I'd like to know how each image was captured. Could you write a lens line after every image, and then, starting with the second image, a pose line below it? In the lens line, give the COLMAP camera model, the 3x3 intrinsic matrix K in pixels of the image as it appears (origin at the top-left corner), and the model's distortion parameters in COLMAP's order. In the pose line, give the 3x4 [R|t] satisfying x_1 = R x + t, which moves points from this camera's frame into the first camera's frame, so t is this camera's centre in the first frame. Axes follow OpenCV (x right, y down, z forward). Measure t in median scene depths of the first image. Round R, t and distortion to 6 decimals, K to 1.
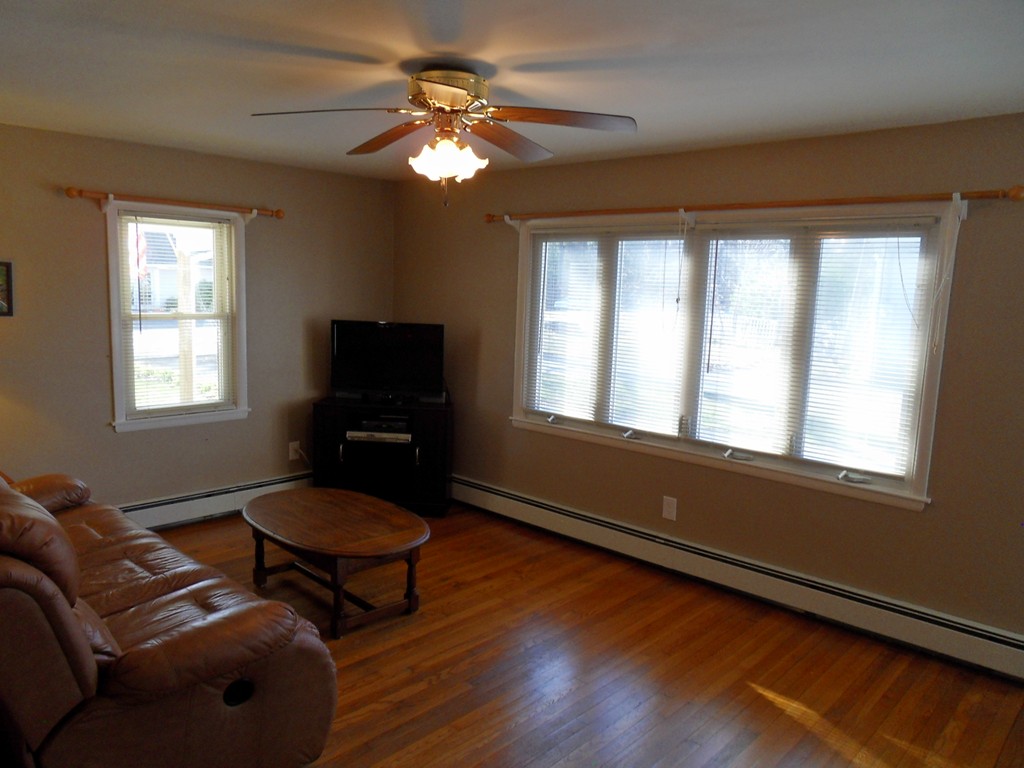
lens RADIAL K [[752.5, 0, 496.0], [0, 752.5, 389.3], [0, 0, 1]] dist [-0.012332, 0.009248]
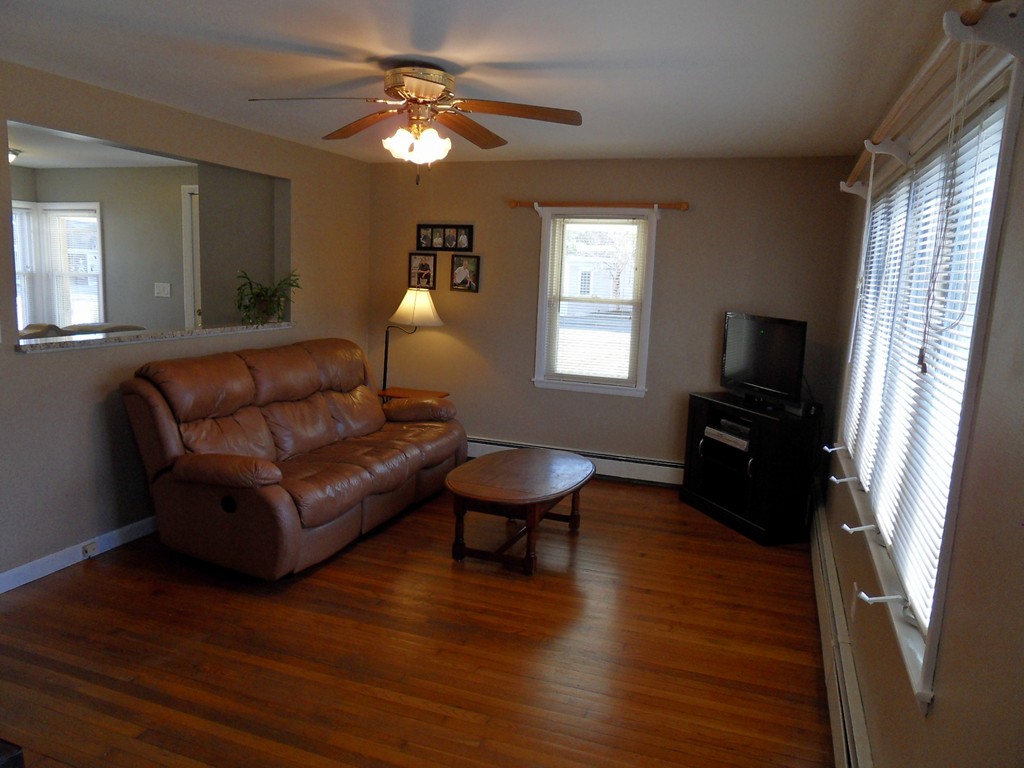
lens RADIAL K [[752.5, 0, 496.0], [0, 752.5, 389.3], [0, 0, 1]] dist [-0.012332, 0.009248]
pose [[0.396101, 0.132497, -0.908597, 0.740711], [-0.155068, 0.984973, 0.076033, -0.029855], [0.905018, 0.110778, 0.410695, 0.463062]]
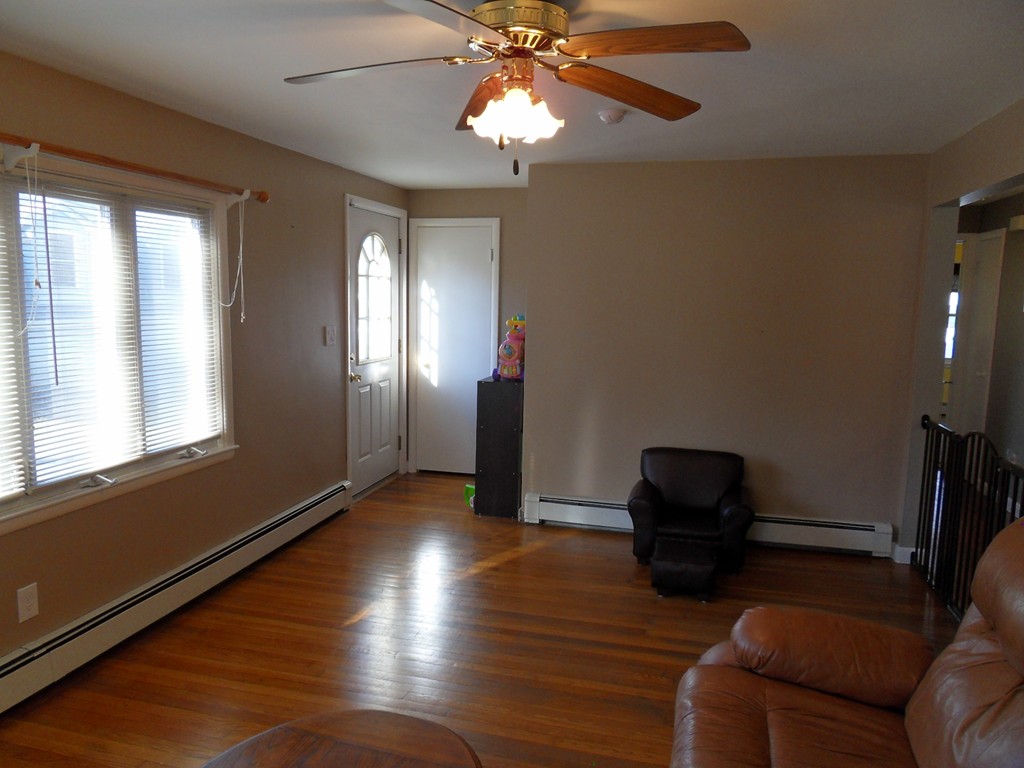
lens RADIAL K [[752.5, 0, 496.0], [0, 752.5, 389.3], [0, 0, 1]] dist [-0.012332, 0.009248]
pose [[-0.476559, -0.164774, 0.863563, -0.532820], [0.073375, 0.971397, 0.225842, -0.149763], [-0.876075, 0.170991, -0.450838, 0.969036]]
